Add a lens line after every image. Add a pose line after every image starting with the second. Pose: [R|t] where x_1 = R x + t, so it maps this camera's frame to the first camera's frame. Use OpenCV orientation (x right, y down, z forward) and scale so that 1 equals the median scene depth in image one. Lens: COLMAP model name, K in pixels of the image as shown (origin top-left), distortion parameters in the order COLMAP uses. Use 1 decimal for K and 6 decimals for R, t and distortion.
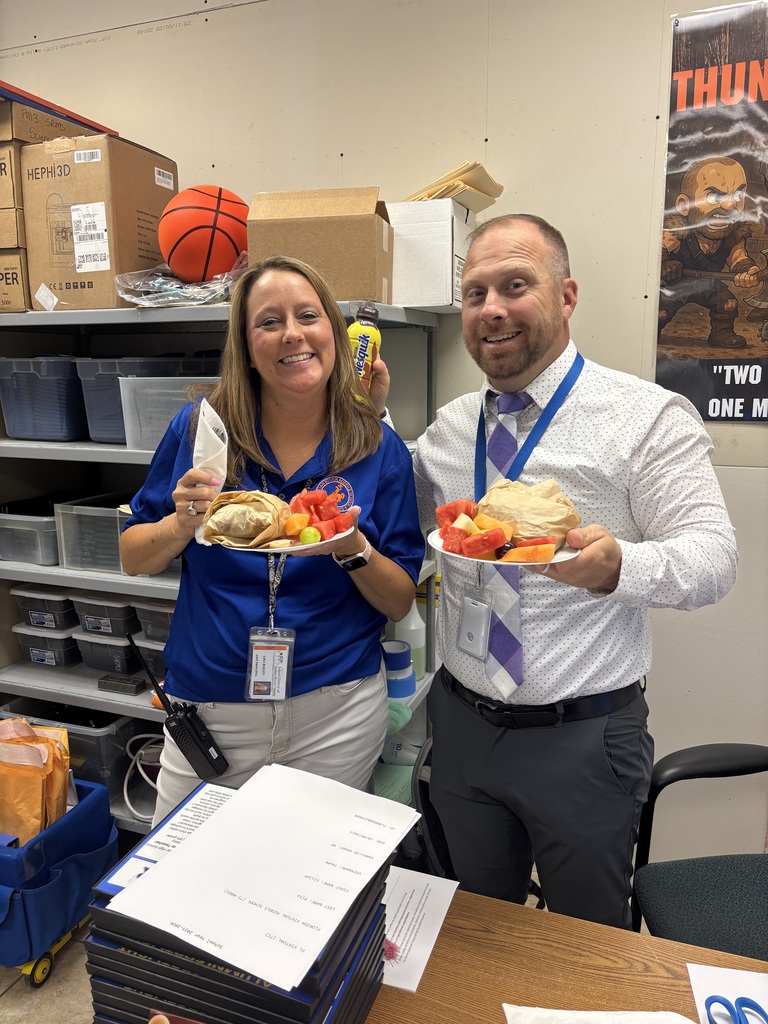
lens RADIAL K [[837.7, 0, 384.0], [0, 837.7, 512.0], [0, 0, 1]] dist [0.062191, -0.087334]
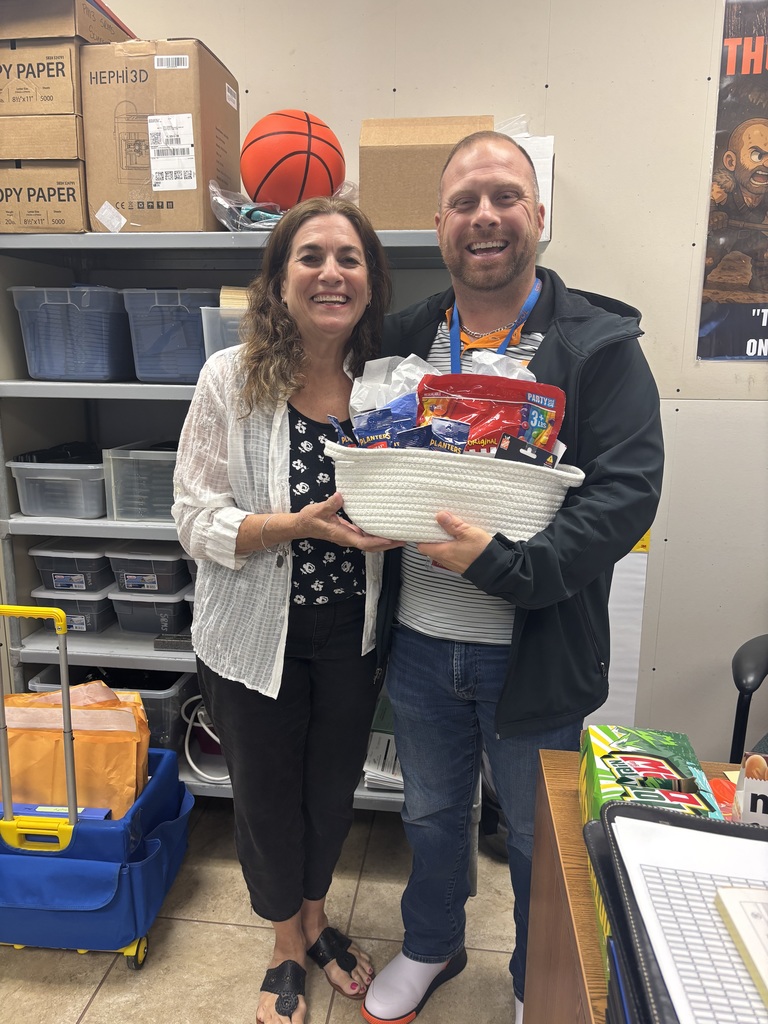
lens RADIAL K [[837.7, 0, 384.0], [0, 837.7, 512.0], [0, 0, 1]] dist [0.062191, -0.087334]
pose [[0.965668, -0.037041, 0.257126, -0.367930], [0.032555, 0.999235, 0.021682, 0.052705], [-0.257733, -0.012567, 0.966135, 0.045394]]
